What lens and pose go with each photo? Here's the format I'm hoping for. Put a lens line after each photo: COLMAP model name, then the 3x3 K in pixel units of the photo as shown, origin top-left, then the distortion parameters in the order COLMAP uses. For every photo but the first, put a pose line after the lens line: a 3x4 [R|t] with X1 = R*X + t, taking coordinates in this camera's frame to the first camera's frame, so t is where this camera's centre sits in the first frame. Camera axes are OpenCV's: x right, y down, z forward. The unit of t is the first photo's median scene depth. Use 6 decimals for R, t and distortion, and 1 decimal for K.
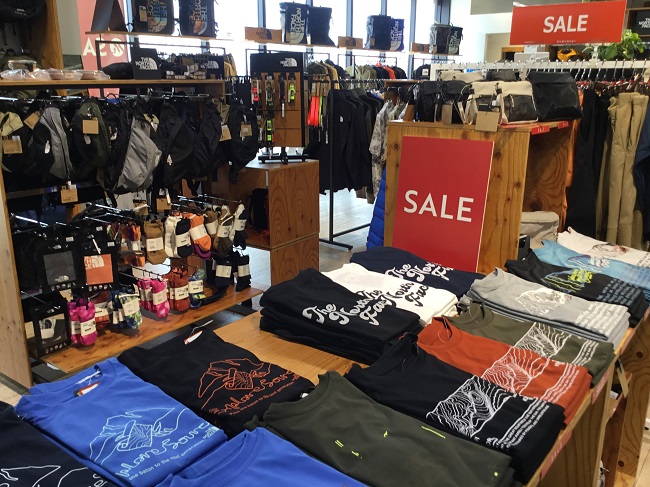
lens RADIAL K [[572.0, 0, 325.0], [0, 572.0, 243.5], [0, 0, 1]] dist [0.080522, -0.169429]
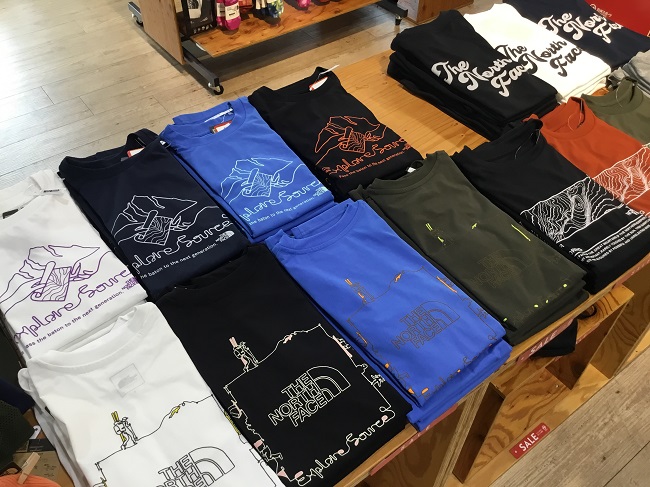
lens RADIAL K [[572.0, 0, 325.0], [0, 572.0, 243.5], [0, 0, 1]] dist [0.080522, -0.169429]
pose [[0.960963, 0.213527, -0.175942, 0.021854], [-0.091200, 0.844836, 0.527195, -0.125480], [0.261212, -0.490570, 0.831330, 0.007355]]
